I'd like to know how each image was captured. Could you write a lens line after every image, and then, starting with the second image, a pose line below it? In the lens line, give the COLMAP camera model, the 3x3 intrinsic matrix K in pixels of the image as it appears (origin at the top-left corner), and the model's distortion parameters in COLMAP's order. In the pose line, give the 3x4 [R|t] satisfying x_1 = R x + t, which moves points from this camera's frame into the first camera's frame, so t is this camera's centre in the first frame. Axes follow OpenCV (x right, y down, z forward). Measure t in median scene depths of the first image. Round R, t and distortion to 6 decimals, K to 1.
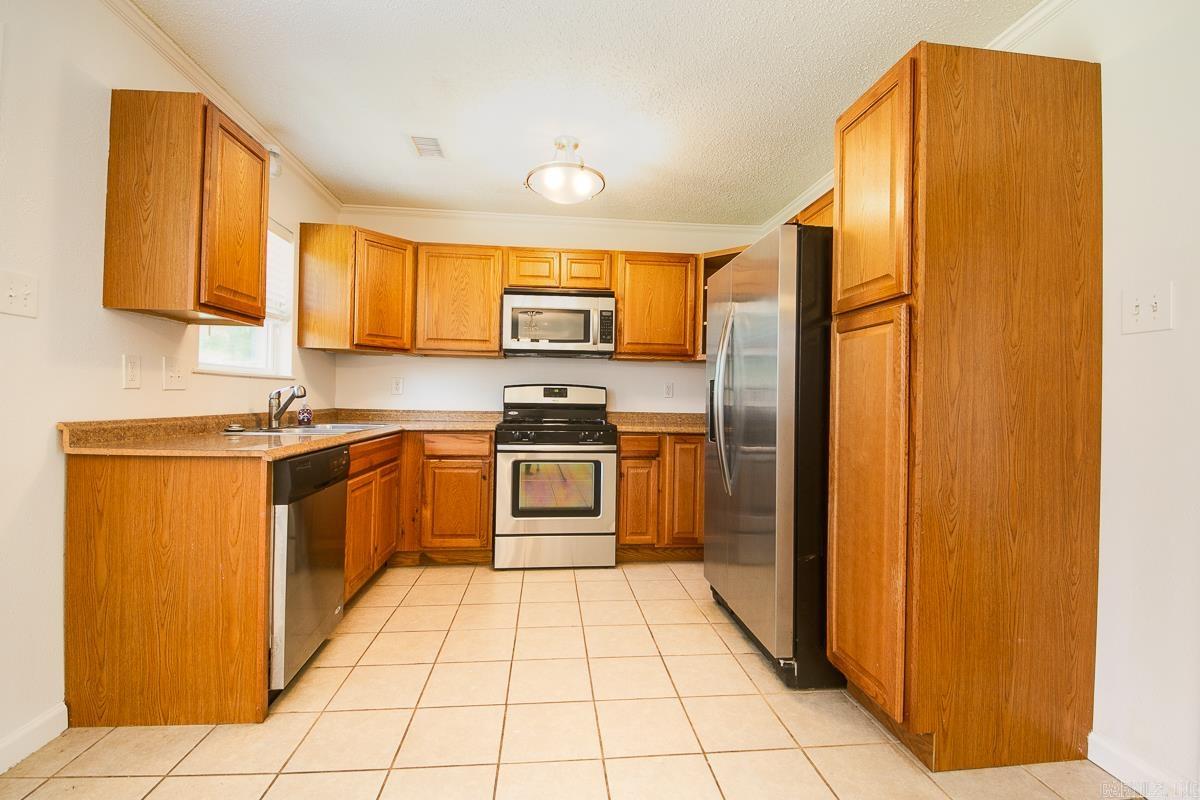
lens RADIAL K [[543.6, 0, 594.4], [0, 543.6, 394.3], [0, 0, 1]] dist [-0.010684, -0.000599]
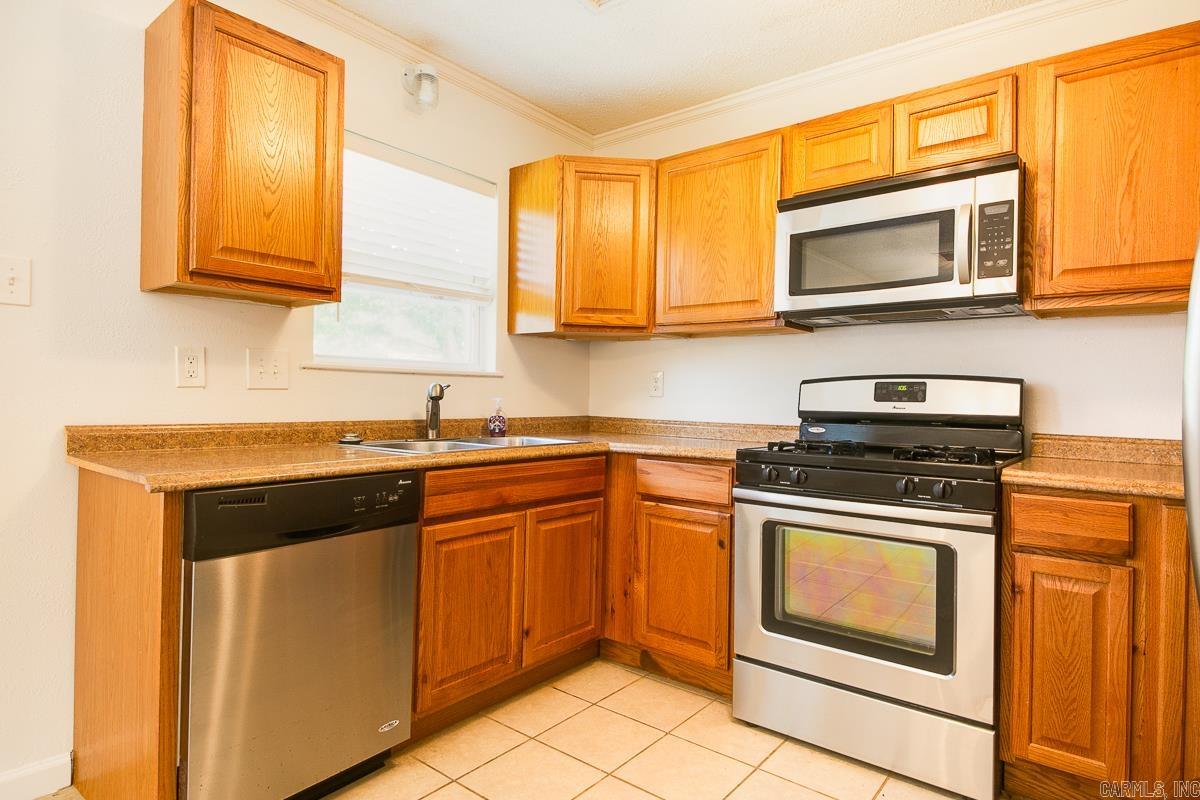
lens RADIAL K [[665.5, 0, 594.4], [0, 665.5, 394.2], [0, 0, 1]] dist [0.029049, -0.001007]
pose [[0.710284, -0.006317, -0.703887, 0.187674], [-0.000334, 0.999957, -0.009311, 0.005608], [0.703915, 0.006849, 0.710251, 0.415425]]
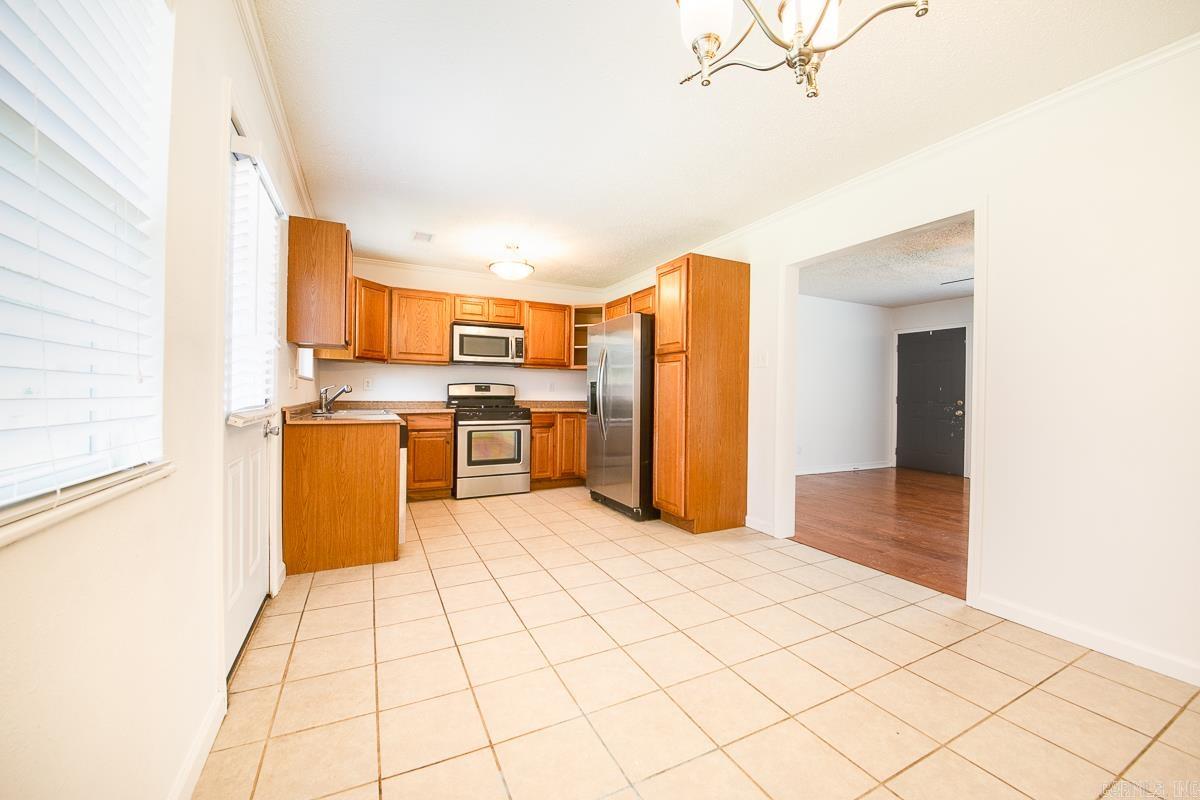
lens RADIAL K [[483.3, 0, 603.1], [0, 483.3, 394.8], [0, 0, 1]] dist [0.014715, -0.013616]
pose [[0.929259, -0.008610, 0.369329, -0.300488], [0.003335, 0.999883, 0.014918, -0.005008], [-0.369415, -0.012631, 0.929179, -0.470014]]
